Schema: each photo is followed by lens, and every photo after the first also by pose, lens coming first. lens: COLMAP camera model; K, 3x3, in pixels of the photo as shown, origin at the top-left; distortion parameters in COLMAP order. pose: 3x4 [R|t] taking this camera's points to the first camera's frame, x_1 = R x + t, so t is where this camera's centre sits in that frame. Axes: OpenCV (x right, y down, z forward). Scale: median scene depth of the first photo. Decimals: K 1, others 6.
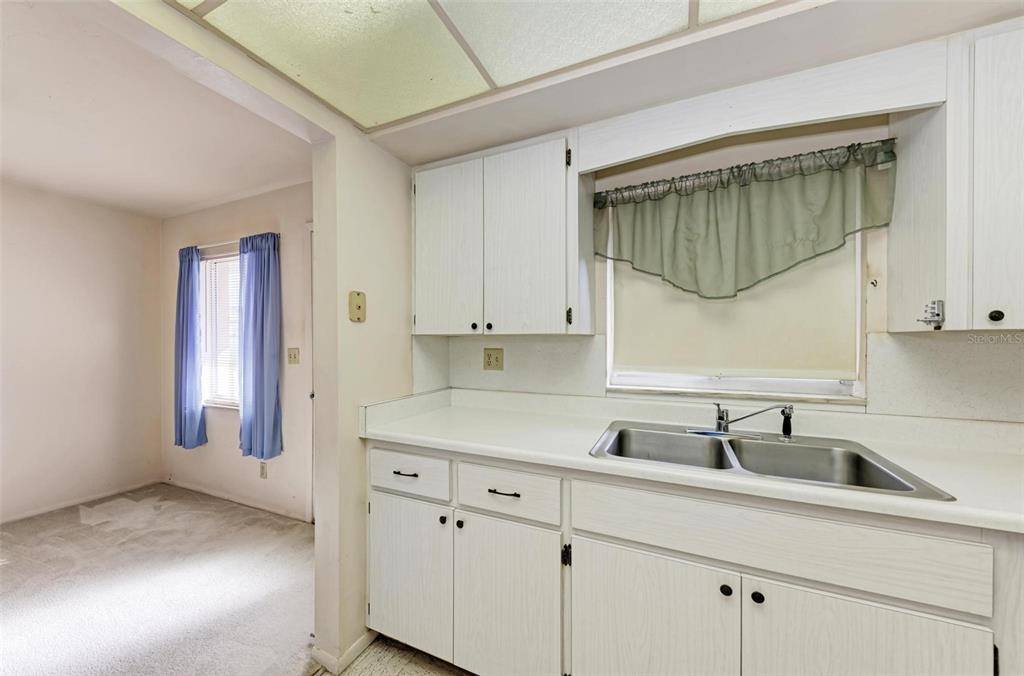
lens RADIAL K [[366.6, 0, 513.7], [0, 366.6, 344.0], [0, 0, 1]] dist [0.019942, -0.006149]
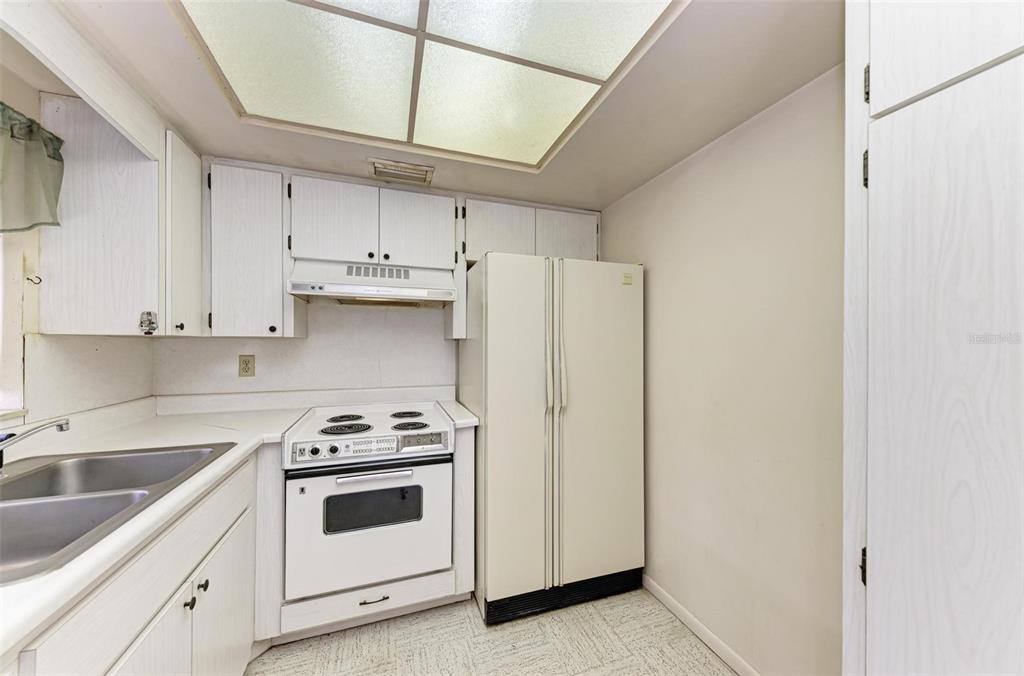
lens RADIAL K [[366.6, 0, 513.7], [0, 366.6, 344.0], [0, 0, 1]] dist [0.019942, -0.006149]
pose [[-0.686201, -0.000583, 0.727412, -0.518559], [0.001624, 0.999996, 0.002333, -0.005690], [-0.727410, 0.002782, -0.686197, 0.781052]]
